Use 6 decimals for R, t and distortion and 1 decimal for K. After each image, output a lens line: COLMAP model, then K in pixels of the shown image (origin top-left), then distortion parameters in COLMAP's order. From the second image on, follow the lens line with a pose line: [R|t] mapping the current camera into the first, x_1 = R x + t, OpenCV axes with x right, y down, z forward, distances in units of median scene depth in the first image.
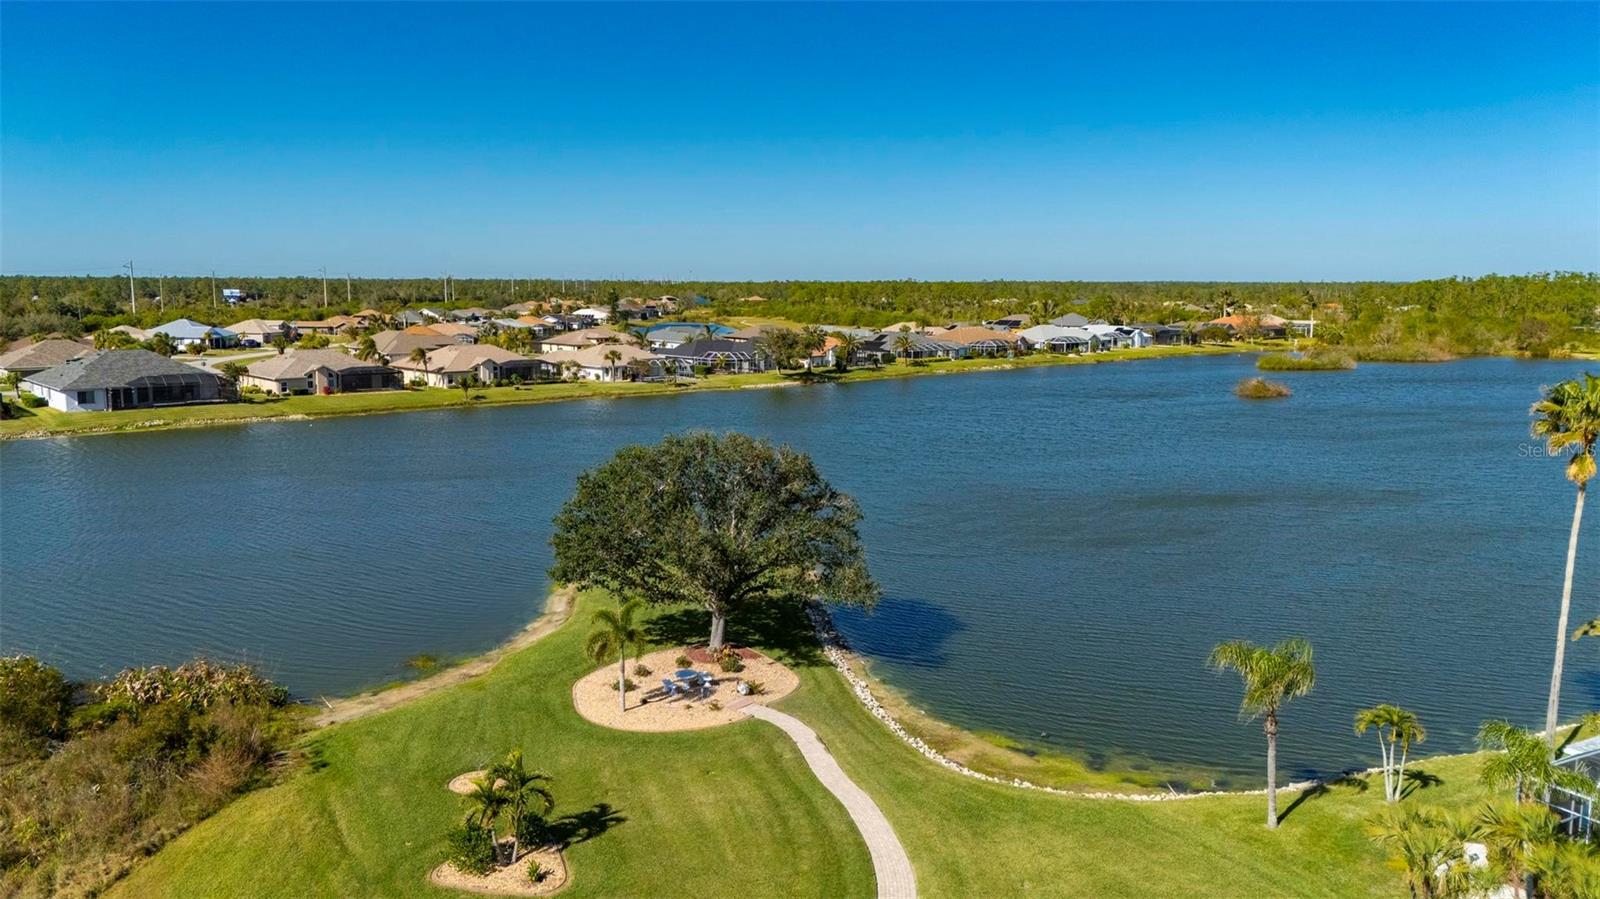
lens RADIAL K [[1188.6, 0, 800.0], [0, 1188.6, 449.5], [0, 0, 1]] dist [0.087761, -0.123580]
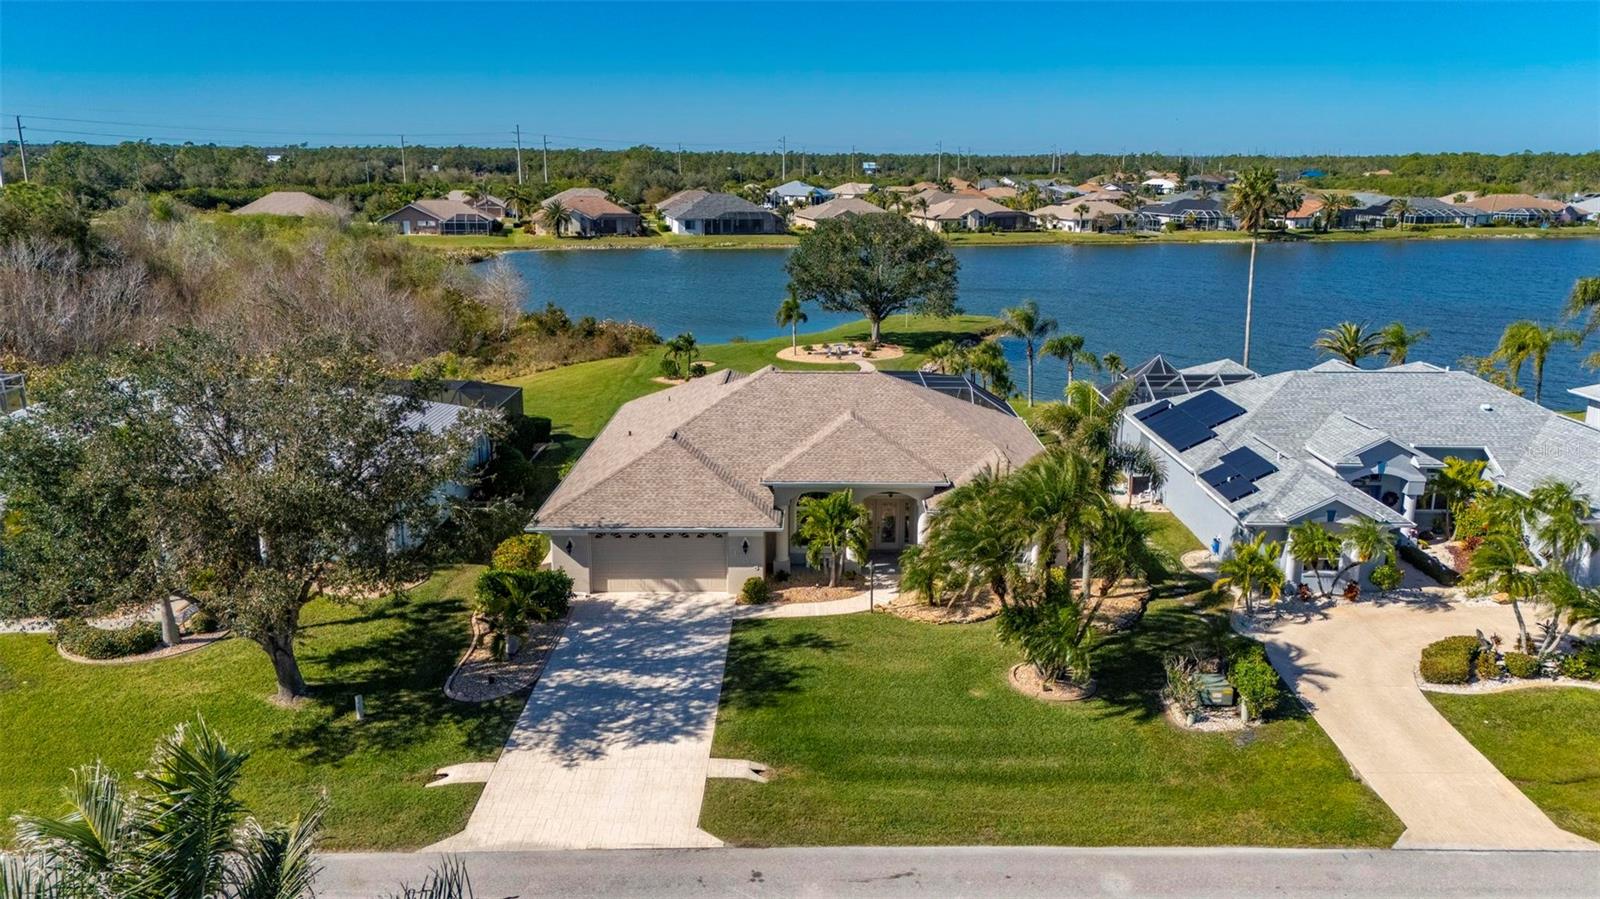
lens RADIAL K [[1188.6, 0, 800.0], [0, 1188.6, 449.5], [0, 0, 1]] dist [0.087761, -0.123580]
pose [[0.866681, 0.121447, -0.483855, 0.227393], [-0.073647, 0.990435, 0.116683, 0.042530], [0.493397, -0.065492, 0.867335, -0.183559]]
